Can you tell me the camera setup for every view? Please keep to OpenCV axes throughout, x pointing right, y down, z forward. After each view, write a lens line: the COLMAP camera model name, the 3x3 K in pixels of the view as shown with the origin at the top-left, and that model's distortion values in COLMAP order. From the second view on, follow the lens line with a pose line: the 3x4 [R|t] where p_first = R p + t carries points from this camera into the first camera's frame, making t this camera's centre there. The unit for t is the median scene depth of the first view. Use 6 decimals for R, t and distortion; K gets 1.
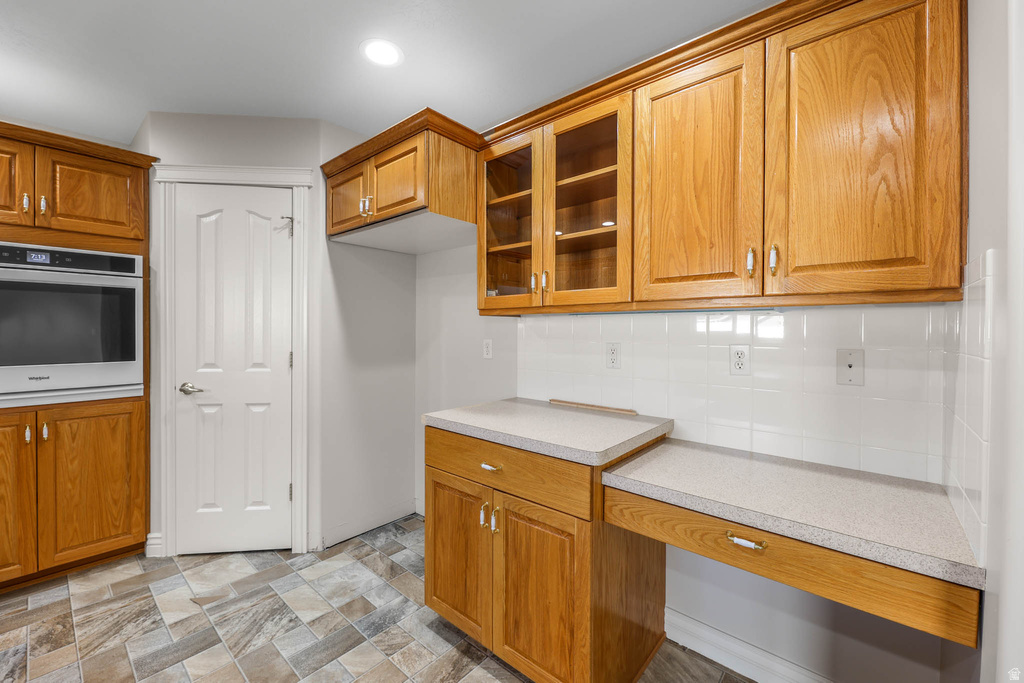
lens RADIAL K [[417.1, 0, 505.0], [0, 417.1, 333.5], [0, 0, 1]] dist [0.001252, -0.003482]
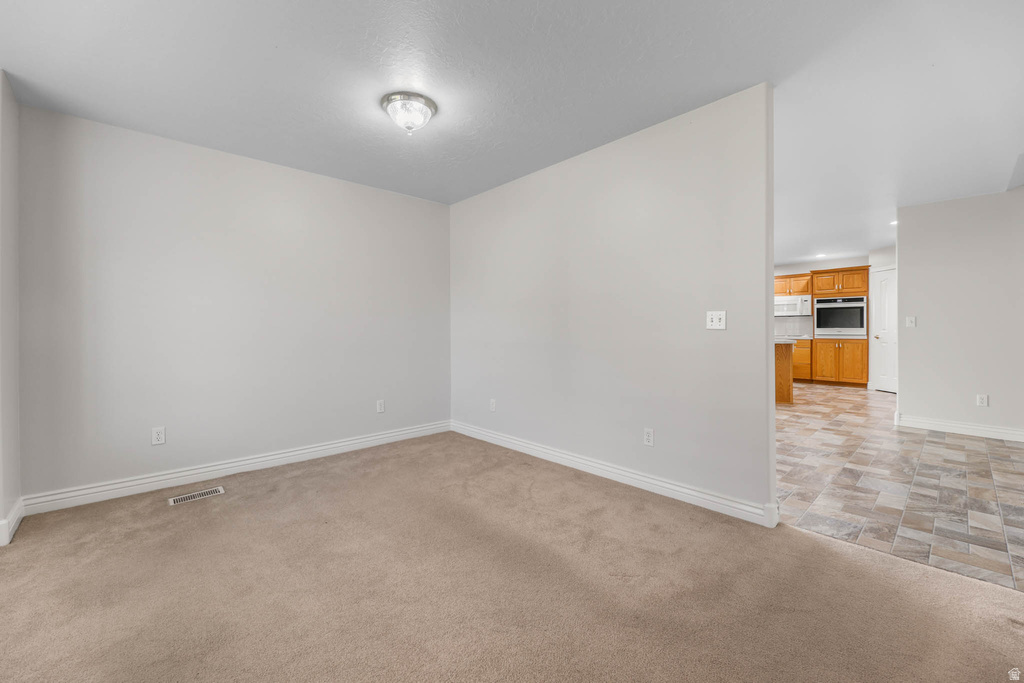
lens RADIAL K [[417.9, 0, 512.2], [0, 417.9, 329.7], [0, 0, 1]] dist [0.001892, -0.005376]
pose [[-0.102577, -0.000391, -0.994725, 3.017015], [-0.001956, 0.999998, -0.000191, 0.094568], [0.994723, 0.001926, -0.102578, -1.614546]]
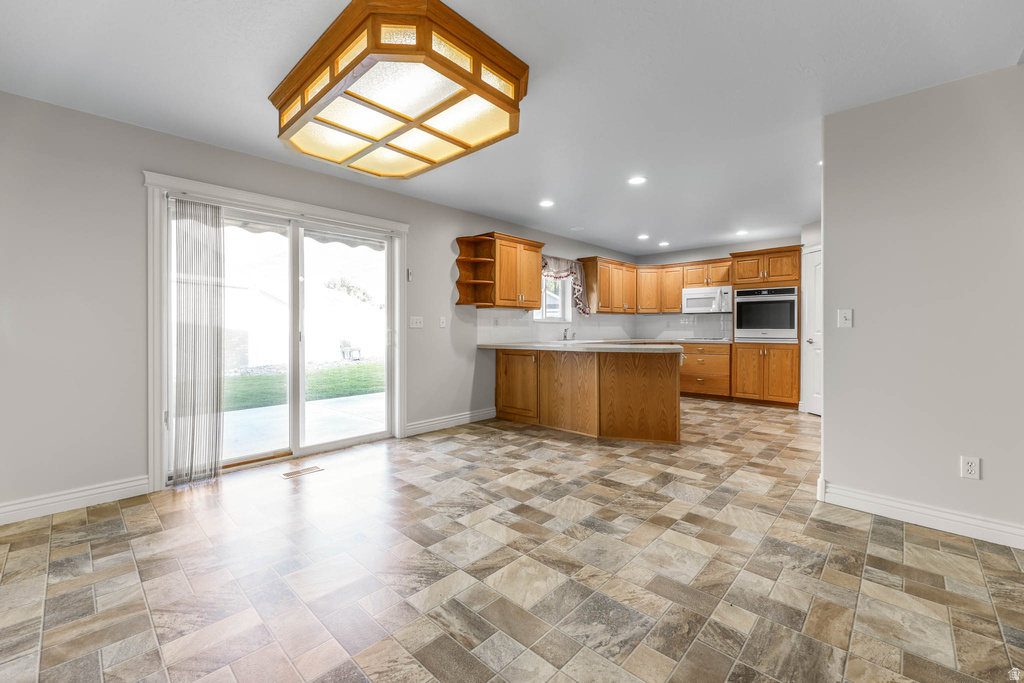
lens RADIAL K [[417.9, 0, 512.2], [0, 417.9, 329.7], [0, 0, 1]] dist [0.001892, -0.005376]
pose [[-0.038859, 0.000852, -0.999244, 1.834197], [-0.006589, 0.999978, 0.001109, 0.086071], [0.999223, 0.006627, -0.038852, -0.640001]]
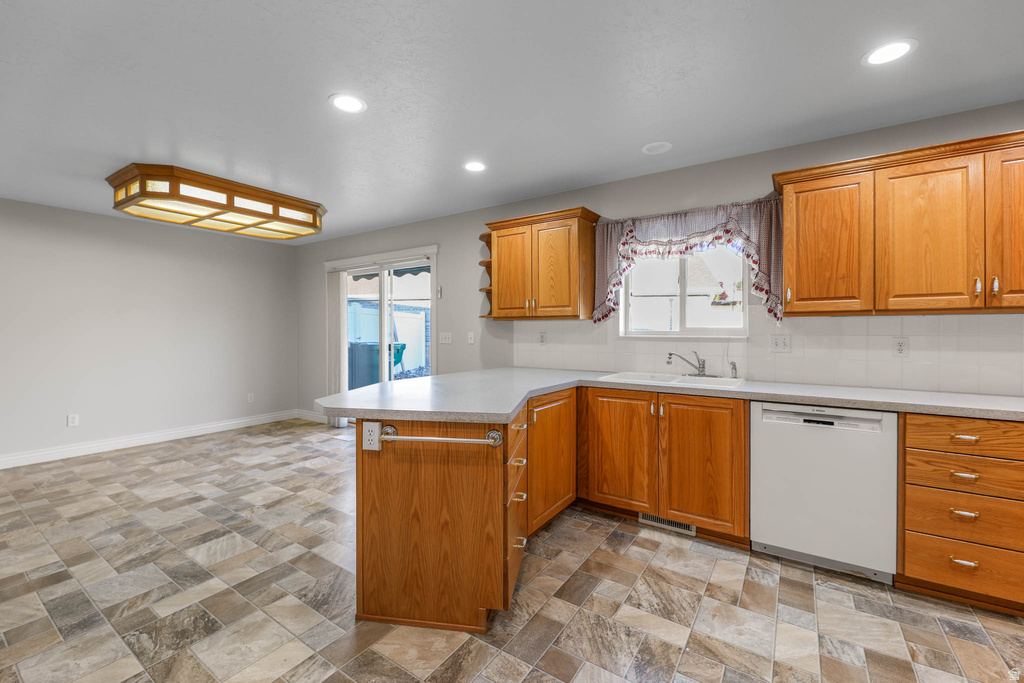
lens RADIAL K [[417.9, 0, 512.2], [0, 417.9, 329.7], [0, 0, 1]] dist [0.001892, -0.005376]
pose [[-0.991040, -0.004496, -0.133488, -0.368500], [-0.005154, 0.999976, 0.004578, -0.002145], [0.133464, 0.005225, -0.991040, 1.004174]]
